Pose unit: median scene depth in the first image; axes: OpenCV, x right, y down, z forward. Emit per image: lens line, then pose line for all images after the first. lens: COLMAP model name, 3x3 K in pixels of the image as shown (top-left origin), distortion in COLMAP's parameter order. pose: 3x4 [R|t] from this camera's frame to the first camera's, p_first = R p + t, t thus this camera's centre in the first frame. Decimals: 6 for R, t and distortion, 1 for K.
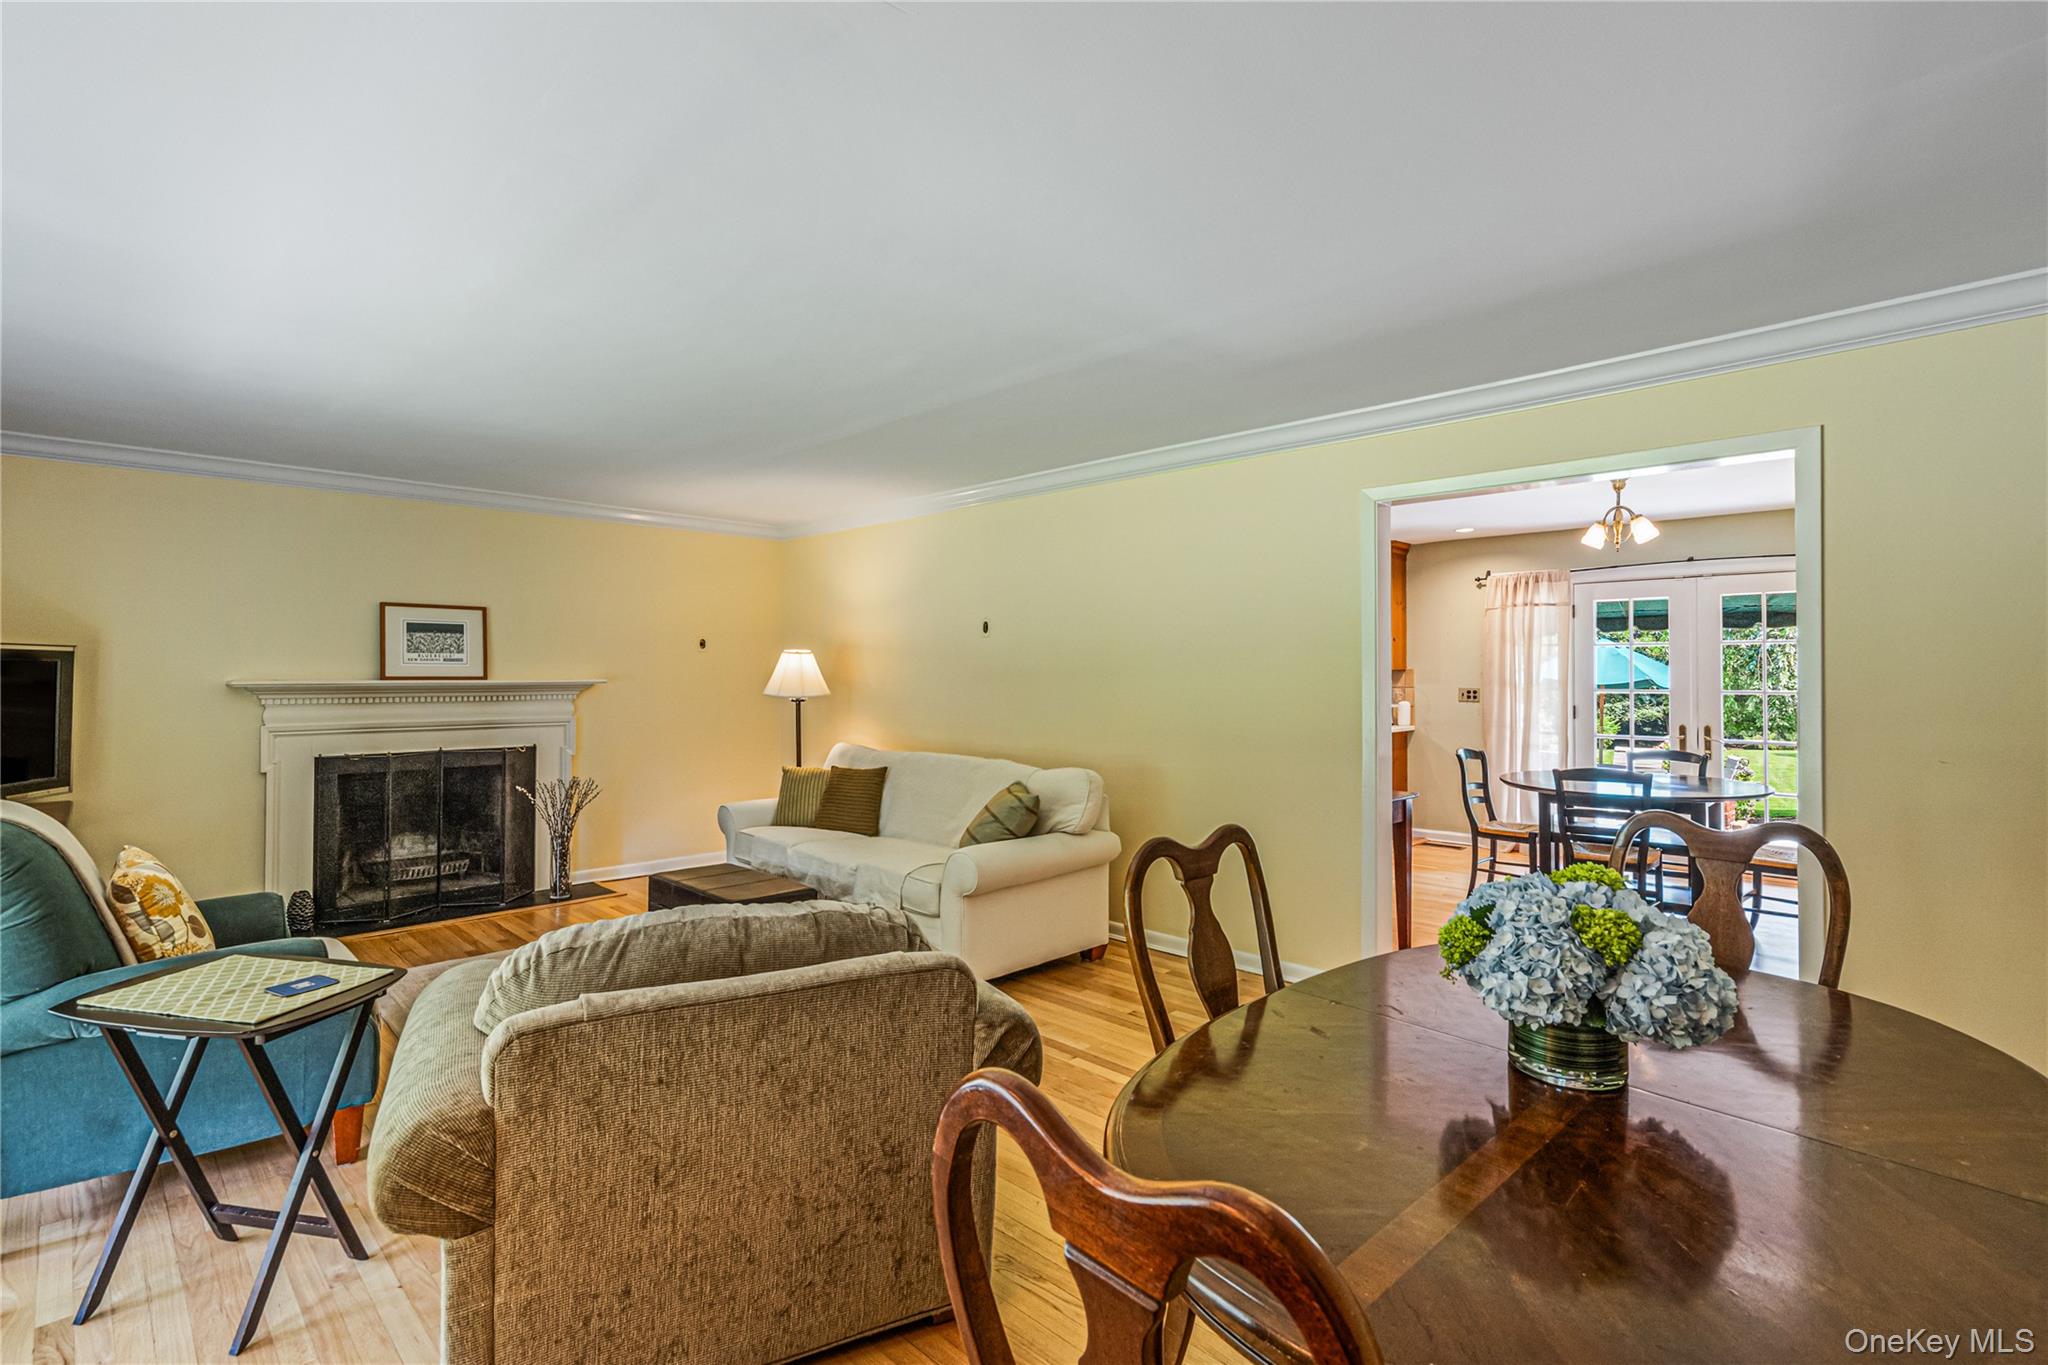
lens RADIAL K [[945.8, 0, 1026.1], [0, 945.8, 670.5], [0, 0, 1]] dist [-0.003257, 0.001798]
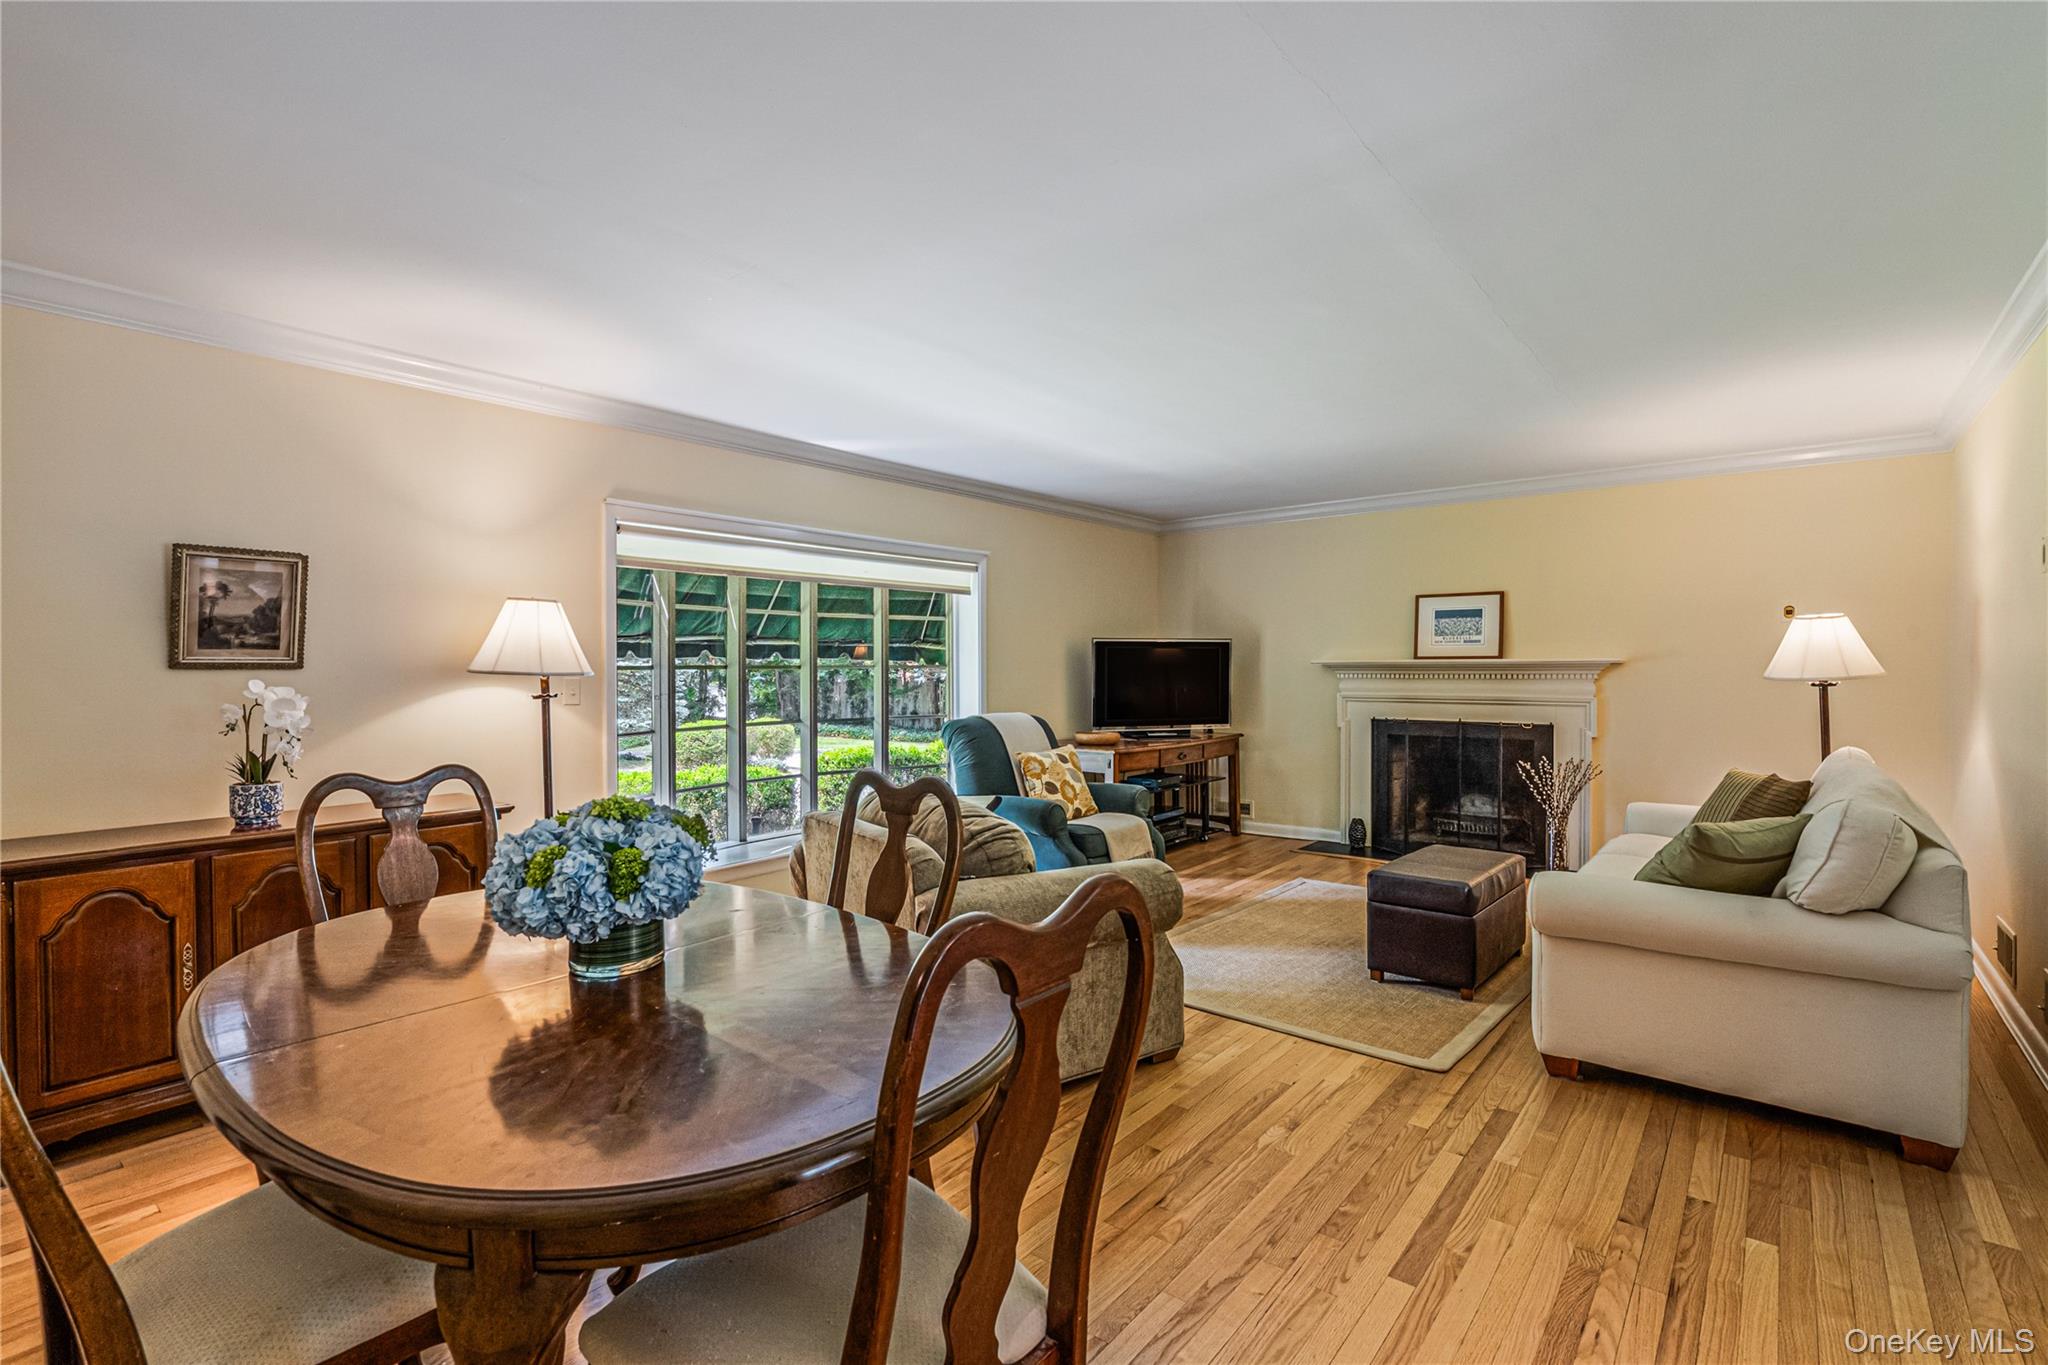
lens RADIAL K [[945.8, 0, 1022.7], [0, 945.8, 677.0], [0, 0, 1]] dist [-0.003257, 0.001798]
pose [[0.096031, 0.010793, -0.995320, 0.449208], [0.008826, 0.999893, 0.011694, 0.013329], [0.995339, -0.009907, 0.095926, 0.357536]]
